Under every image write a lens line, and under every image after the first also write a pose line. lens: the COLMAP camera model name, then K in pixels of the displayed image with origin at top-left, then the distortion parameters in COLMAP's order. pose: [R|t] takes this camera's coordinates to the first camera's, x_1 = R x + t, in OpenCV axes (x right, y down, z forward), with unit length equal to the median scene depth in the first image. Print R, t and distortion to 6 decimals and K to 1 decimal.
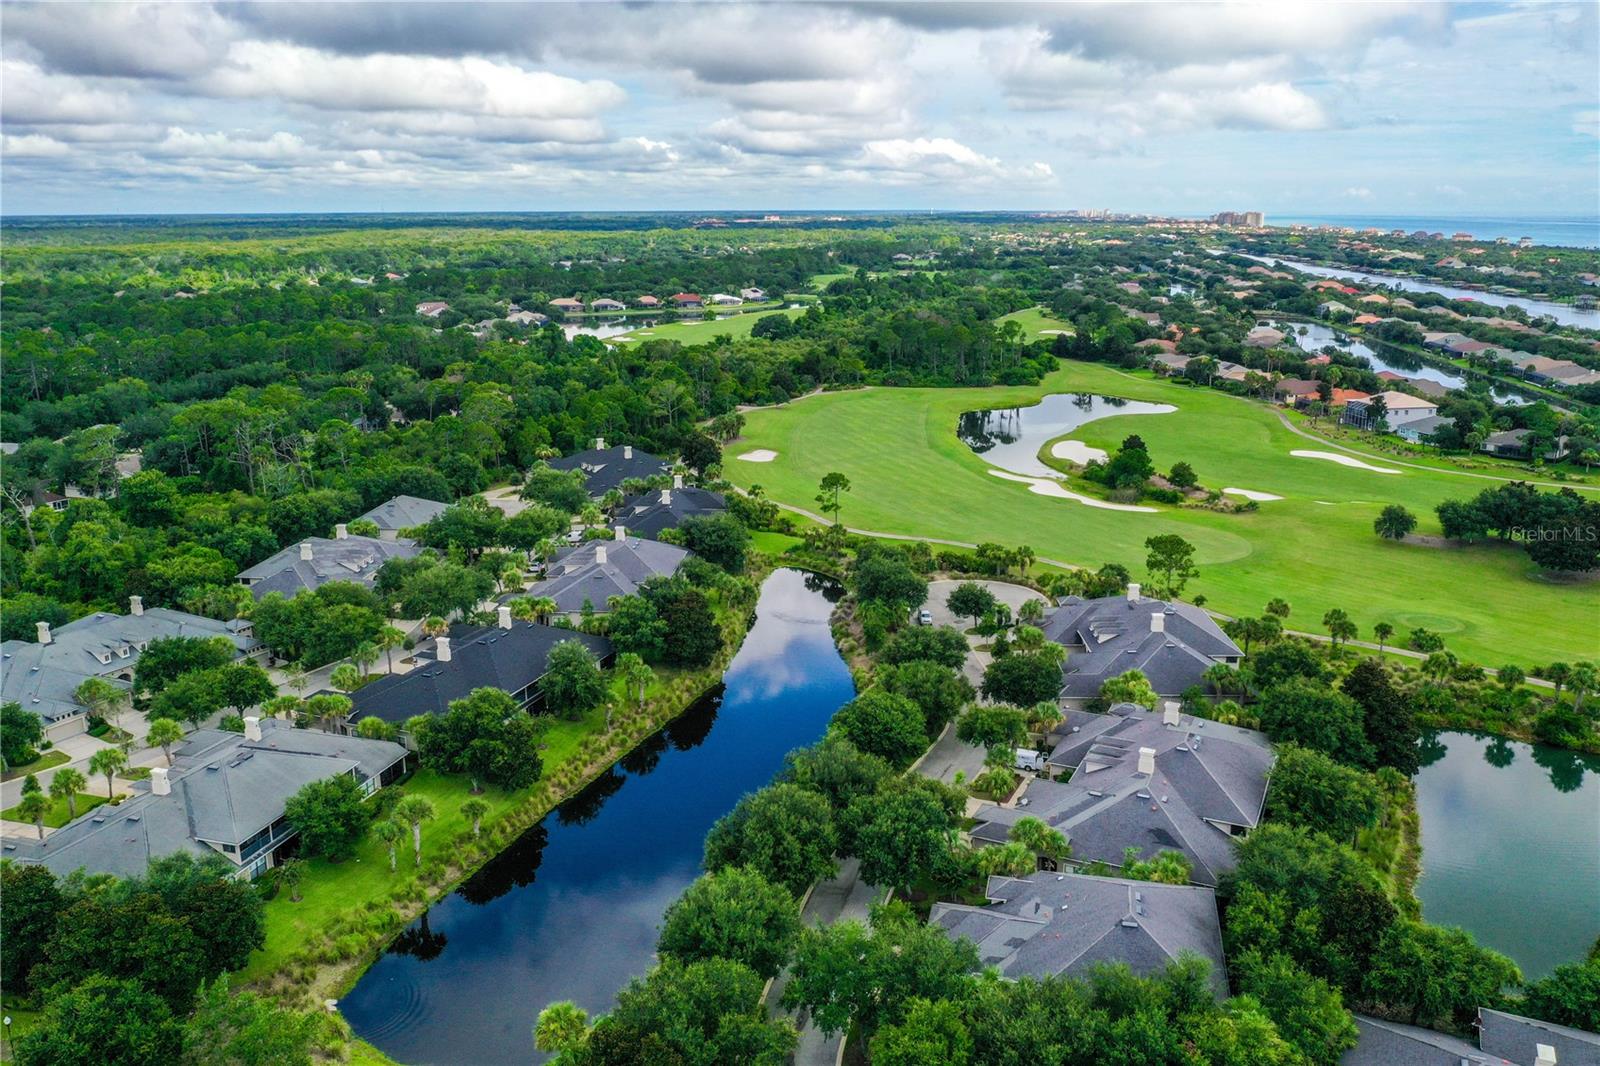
lens RADIAL K [[1255.7, 0, 799.9], [0, 1255.7, 532.6], [0, 0, 1]] dist [-0.017531, -0.001997]
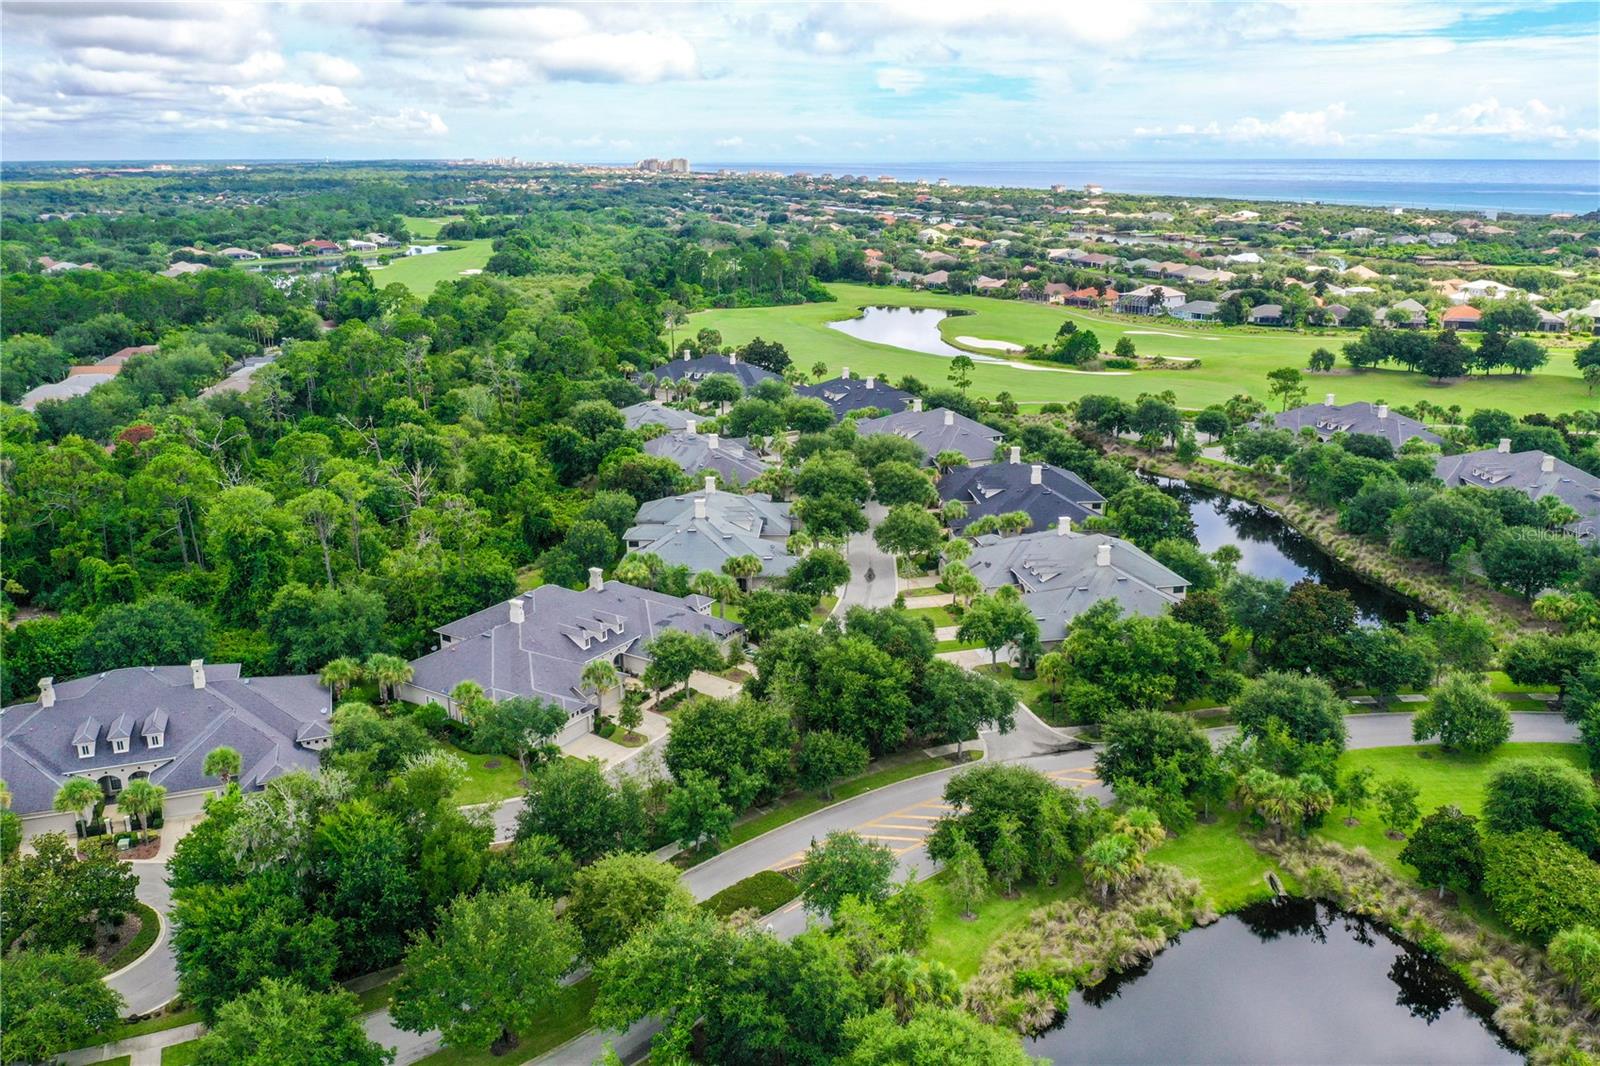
lens RADIAL K [[1255.7, 0, 801.6], [0, 1255.7, 534.1], [0, 0, 1]] dist [-0.017531, -0.001997]
pose [[0.888833, -0.129473, 0.439559, -0.436393], [0.112045, 0.991542, 0.065495, 0.017725], [-0.444321, -0.008964, 0.895823, -0.019938]]
